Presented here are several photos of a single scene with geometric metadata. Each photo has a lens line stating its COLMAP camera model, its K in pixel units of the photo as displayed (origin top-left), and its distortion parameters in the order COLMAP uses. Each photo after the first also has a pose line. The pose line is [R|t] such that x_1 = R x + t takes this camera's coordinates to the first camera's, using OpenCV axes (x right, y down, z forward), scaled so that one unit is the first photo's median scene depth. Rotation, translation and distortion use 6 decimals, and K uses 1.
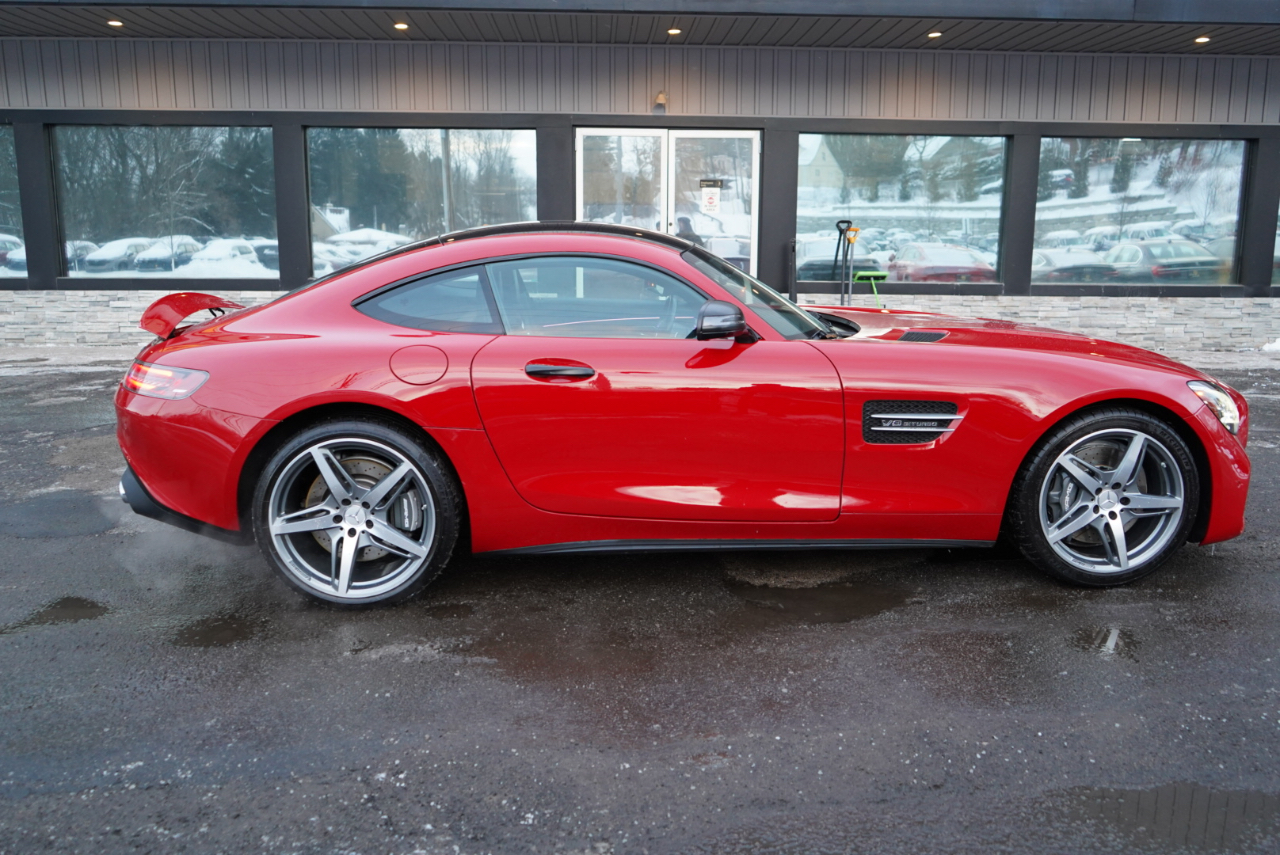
lens RADIAL K [[1025.5, 0, 640.1], [0, 1025.5, 418.4], [0, 0, 1]] dist [-0.012066, 0.011233]
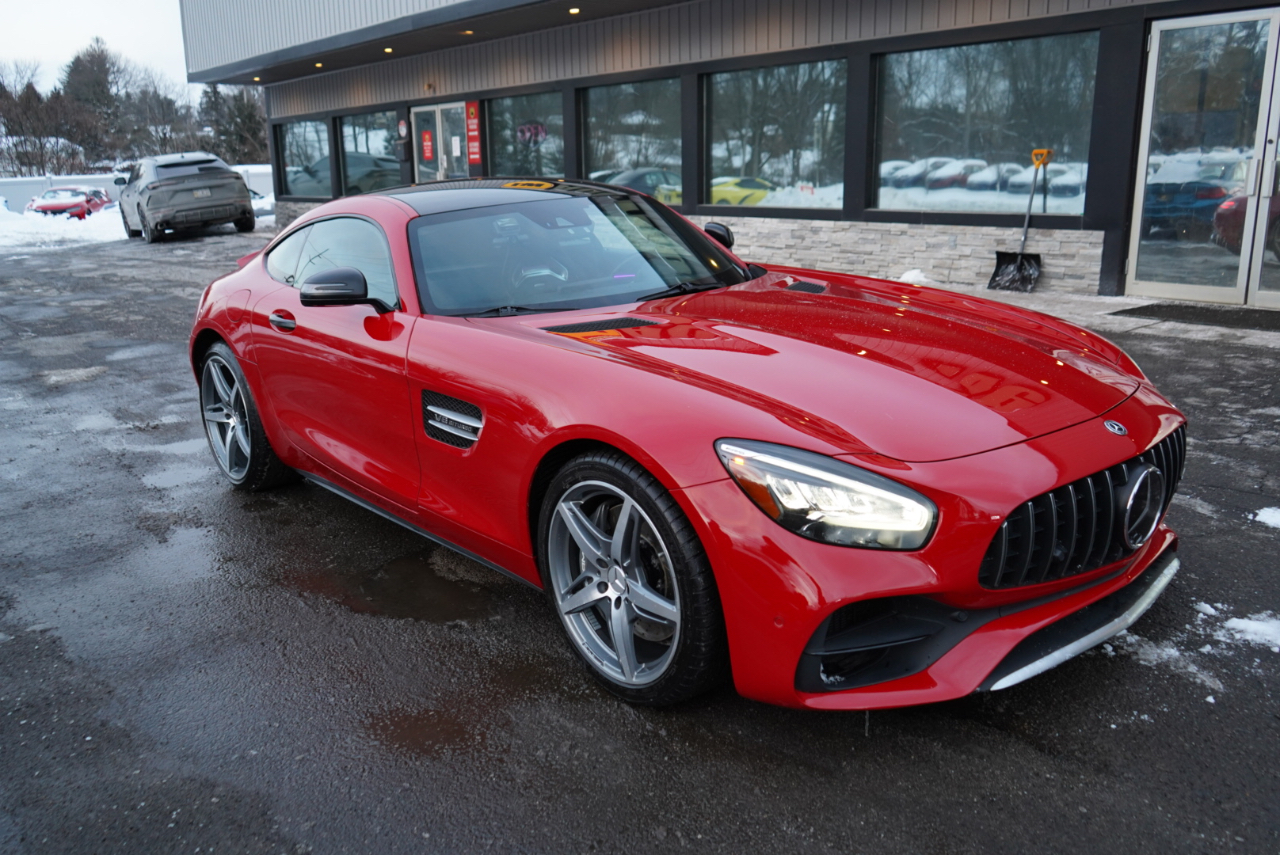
lens RADIAL K [[1025.5, 0, 643.9], [0, 1025.5, 421.5], [0, 0, 1]] dist [-0.012066, 0.011233]
pose [[0.612869, 0.174853, -0.770596, 0.376933], [-0.109270, 0.984594, 0.136506, -0.048274], [0.782593, 0.000543, 0.622534, 0.215923]]
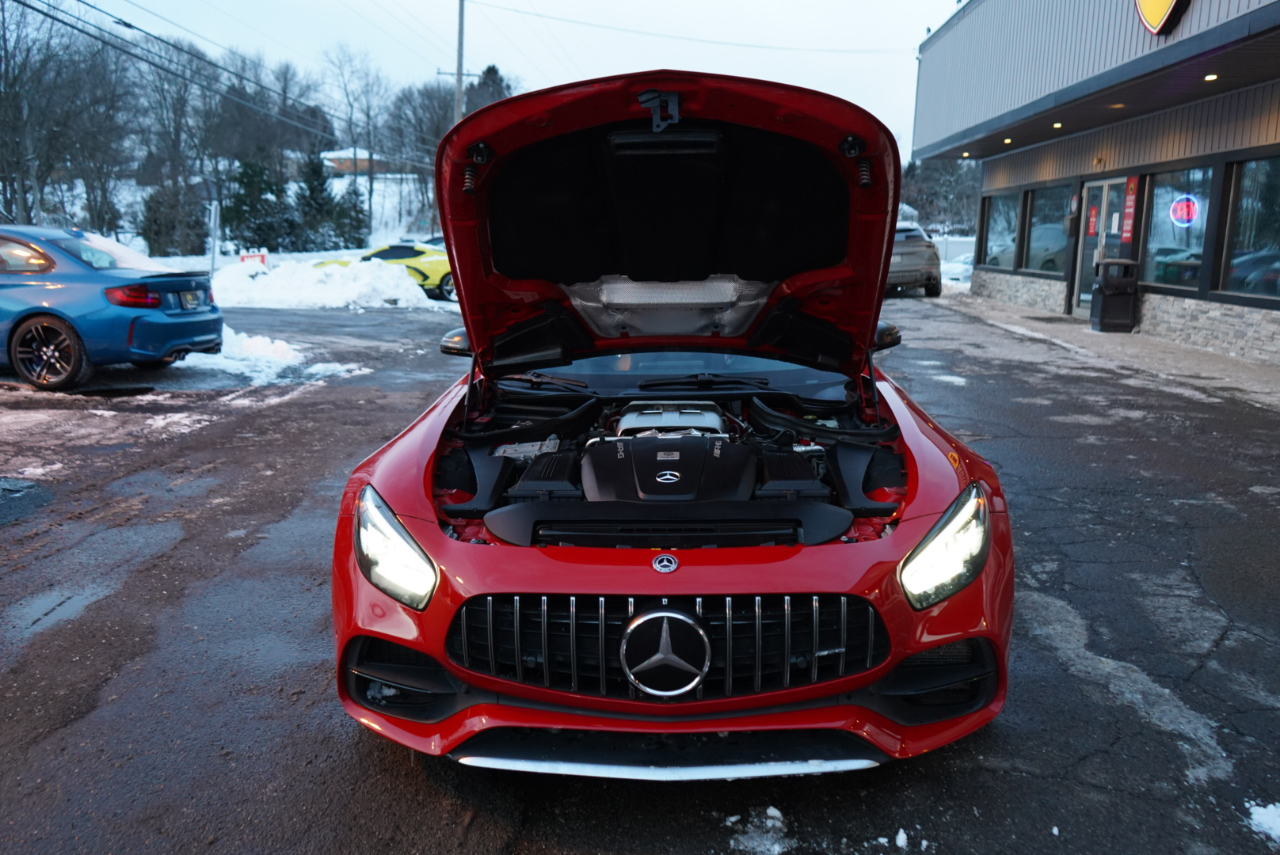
lens RADIAL K [[1025.5, 0, 636.9], [0, 1025.5, 423.3], [0, 0, 1]] dist [-0.012066, 0.011233]
pose [[-0.106461, 0.175570, -0.978694, 0.488377], [-0.181172, 0.964385, 0.192711, -0.104014], [0.977672, 0.197828, -0.070861, 0.477329]]
